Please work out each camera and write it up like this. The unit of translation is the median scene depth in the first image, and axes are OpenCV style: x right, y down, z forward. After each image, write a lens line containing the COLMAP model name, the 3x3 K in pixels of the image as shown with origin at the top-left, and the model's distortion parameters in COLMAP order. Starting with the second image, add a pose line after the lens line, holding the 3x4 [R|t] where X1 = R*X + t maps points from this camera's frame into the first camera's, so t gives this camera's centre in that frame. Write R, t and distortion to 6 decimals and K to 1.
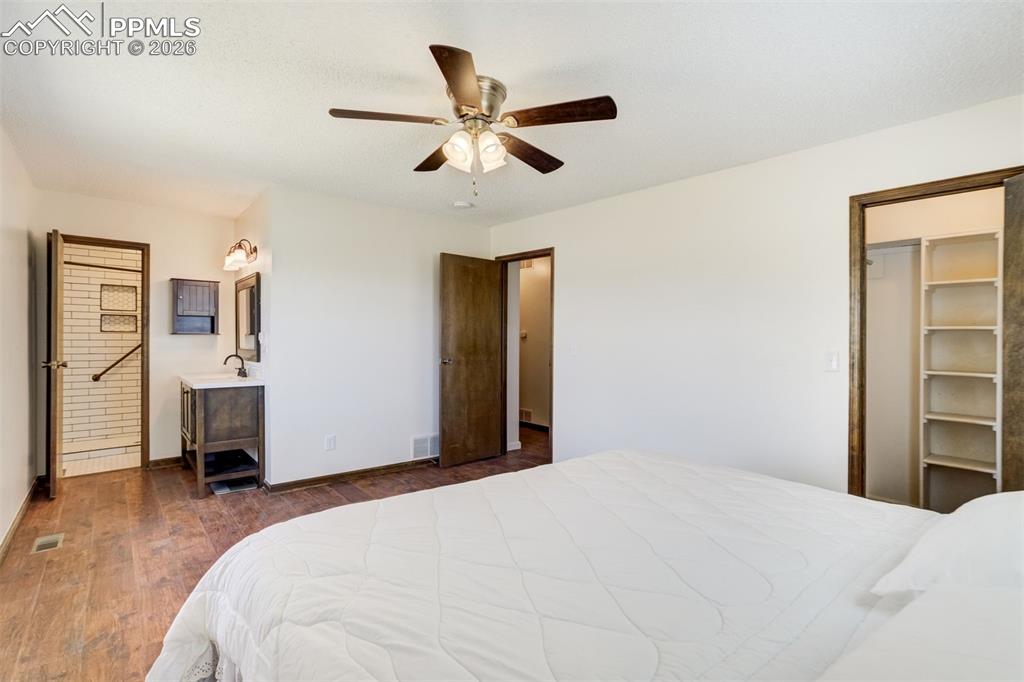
lens RADIAL K [[476.3, 0, 513.1], [0, 476.3, 337.9], [0, 0, 1]] dist [-0.031259, -0.000077]
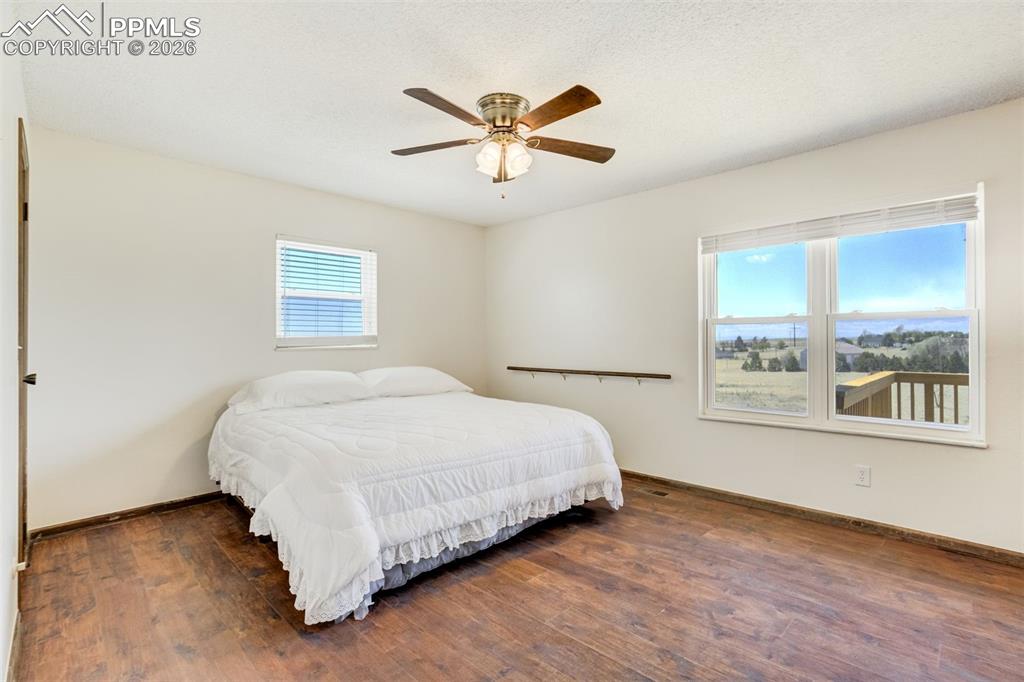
lens RADIAL K [[500.1, 0, 510.2], [0, 500.1, 332.6], [0, 0, 1]] dist [-0.059422, 0.029622]
pose [[-0.995281, -0.005311, -0.096887, 0.016657], [-0.005693, 0.999977, 0.003673, 0.018136], [0.096866, 0.004207, -0.995289, 1.874474]]
